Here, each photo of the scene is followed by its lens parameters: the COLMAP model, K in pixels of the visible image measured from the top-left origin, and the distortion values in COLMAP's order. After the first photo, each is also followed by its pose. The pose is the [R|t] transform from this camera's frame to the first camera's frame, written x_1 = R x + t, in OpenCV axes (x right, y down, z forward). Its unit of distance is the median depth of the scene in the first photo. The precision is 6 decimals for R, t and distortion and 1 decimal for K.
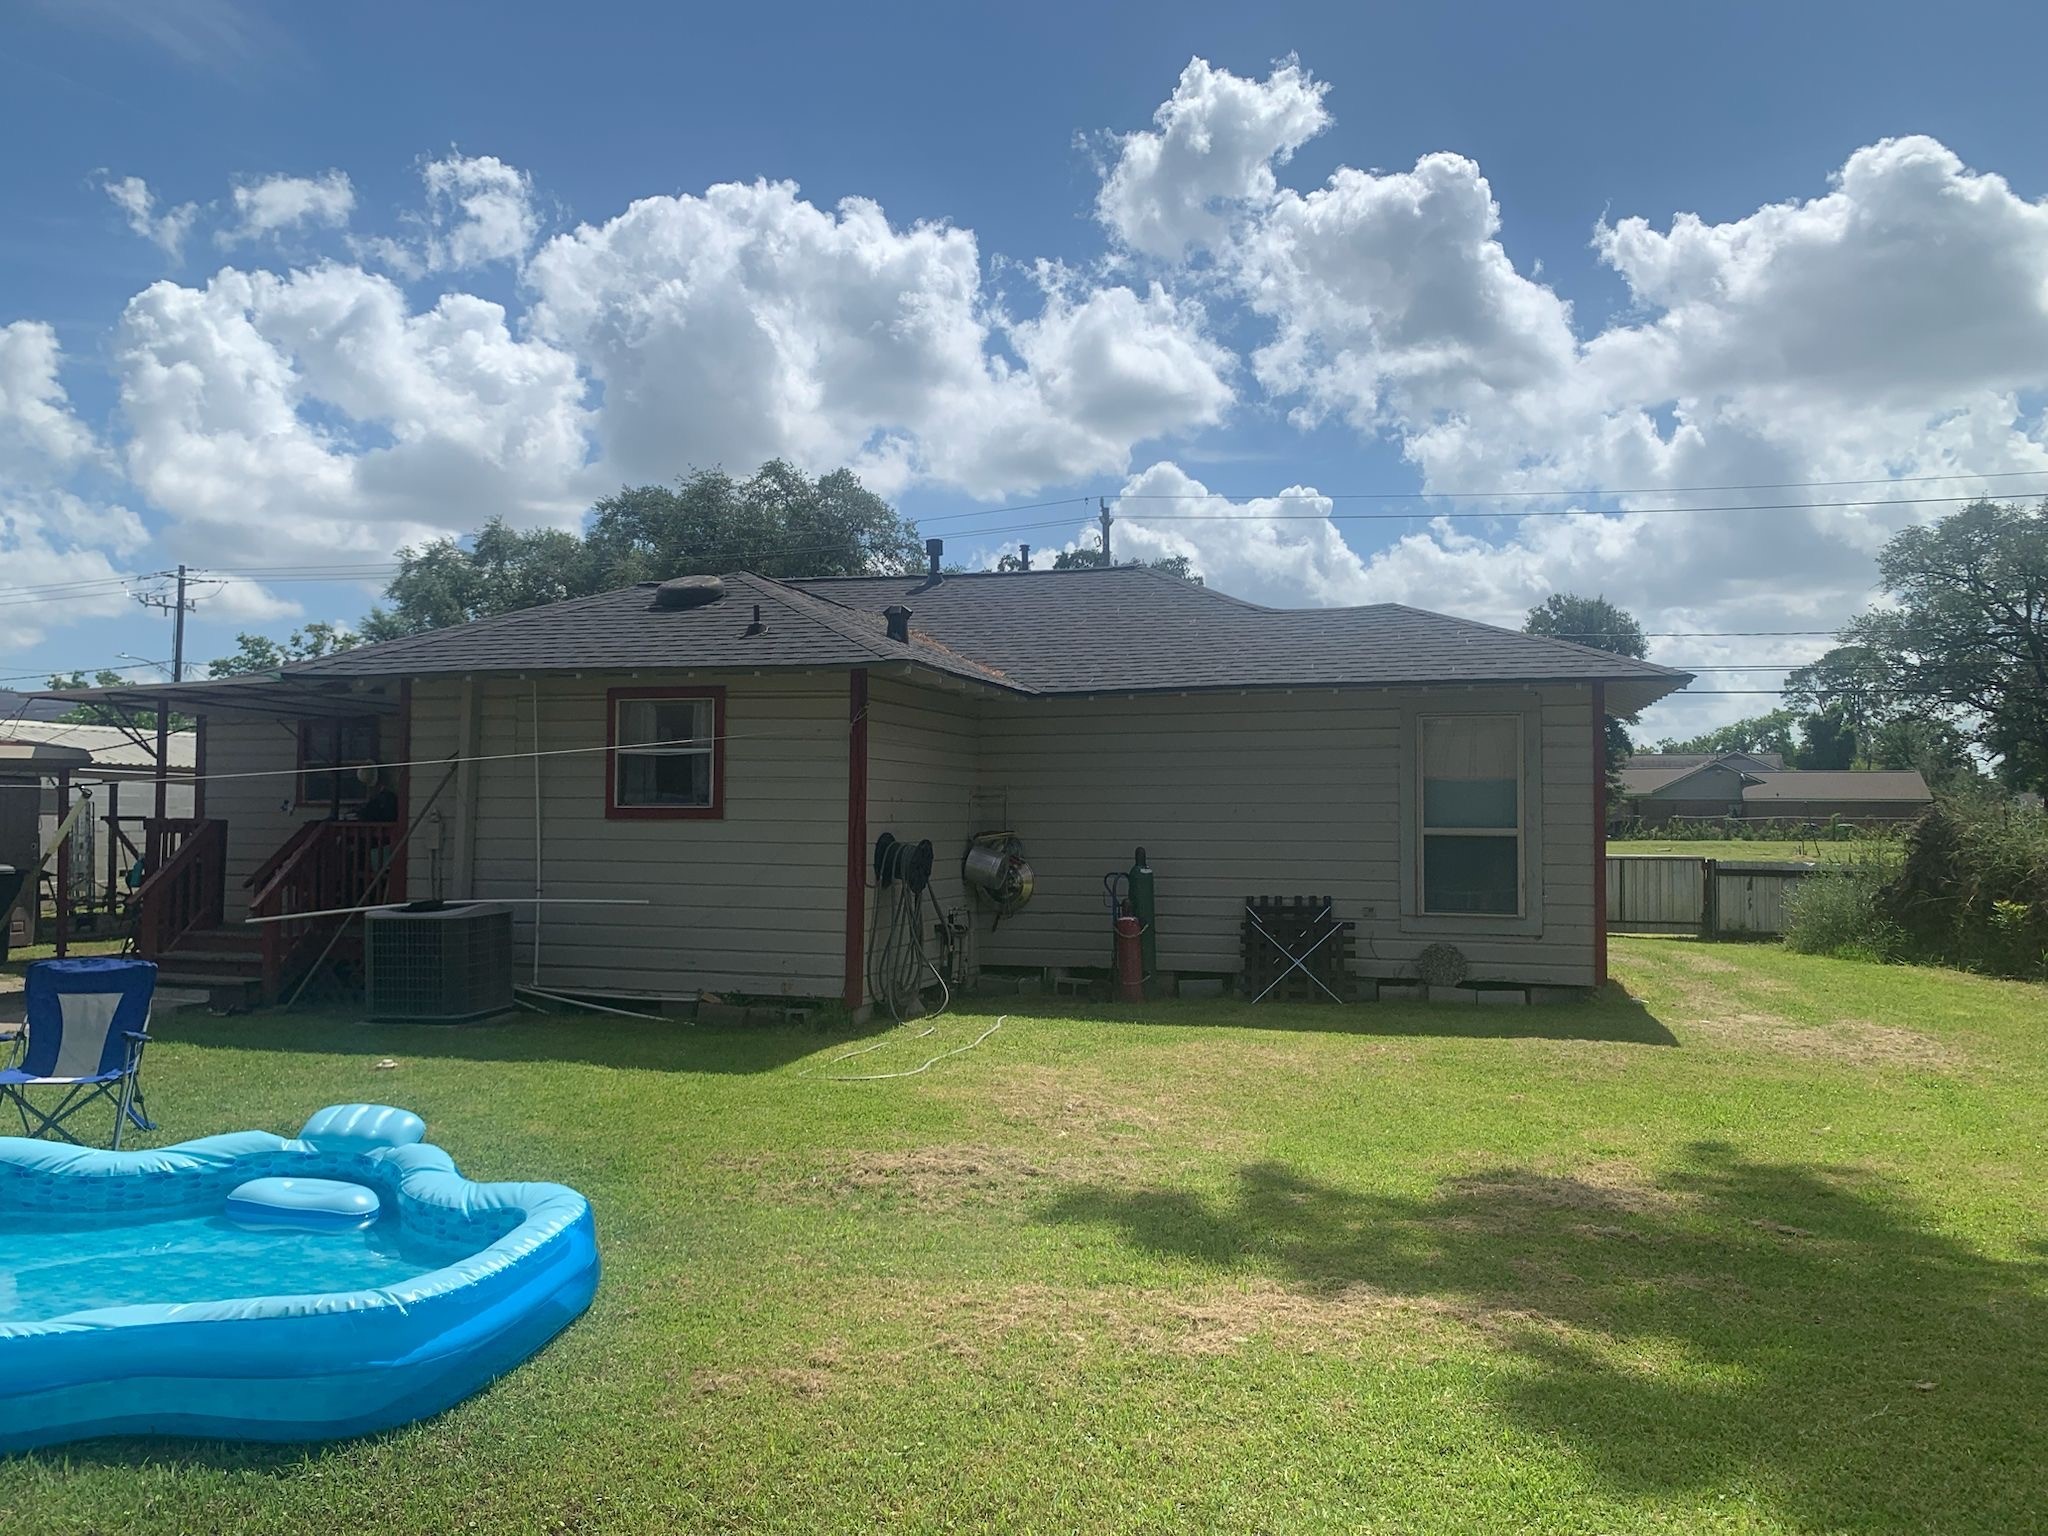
lens RADIAL K [[1616.5, 0, 975.4], [0, 1616.5, 729.5], [0, 0, 1]] dist [0.048387, -0.047555]
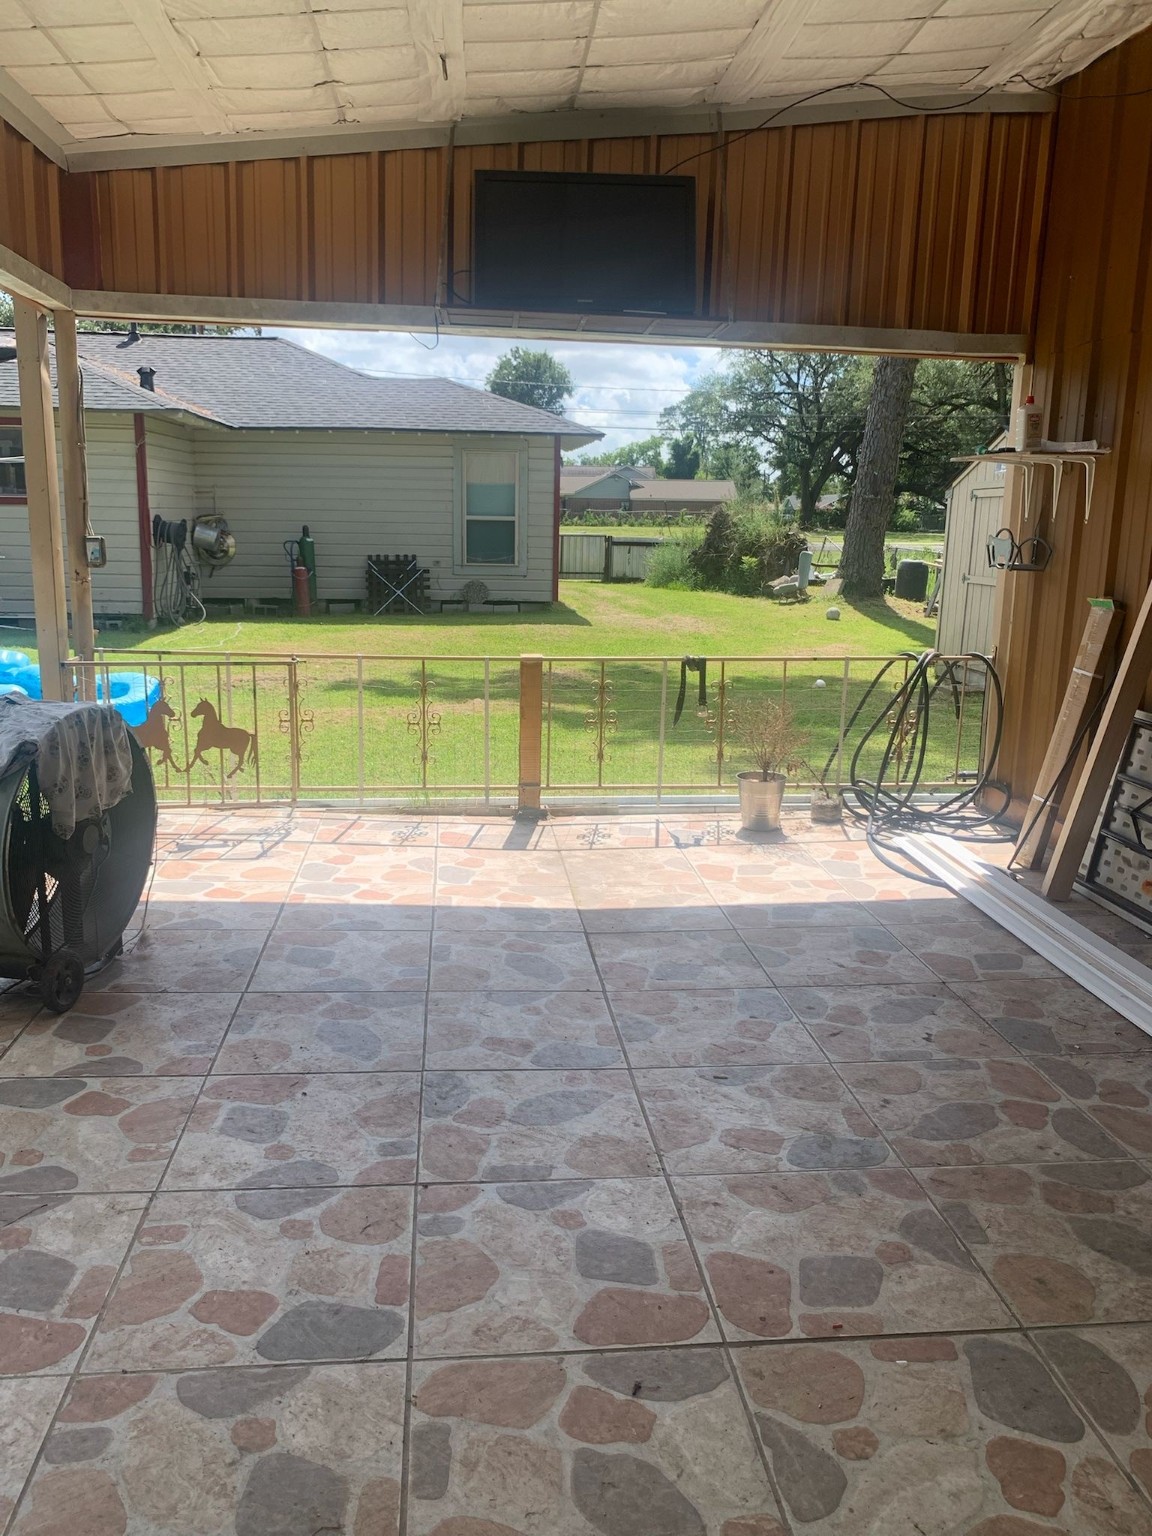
lens RADIAL K [[1212.4, 0, 569.8], [0, 1212.4, 766.6], [0, 0, 1]] dist [0.048387, -0.047555]
pose [[0.924464, -0.067906, 0.375172, -0.127646], [-0.032431, 0.966440, 0.254838, -0.015584], [-0.379887, -0.247756, 0.891237, -0.279800]]
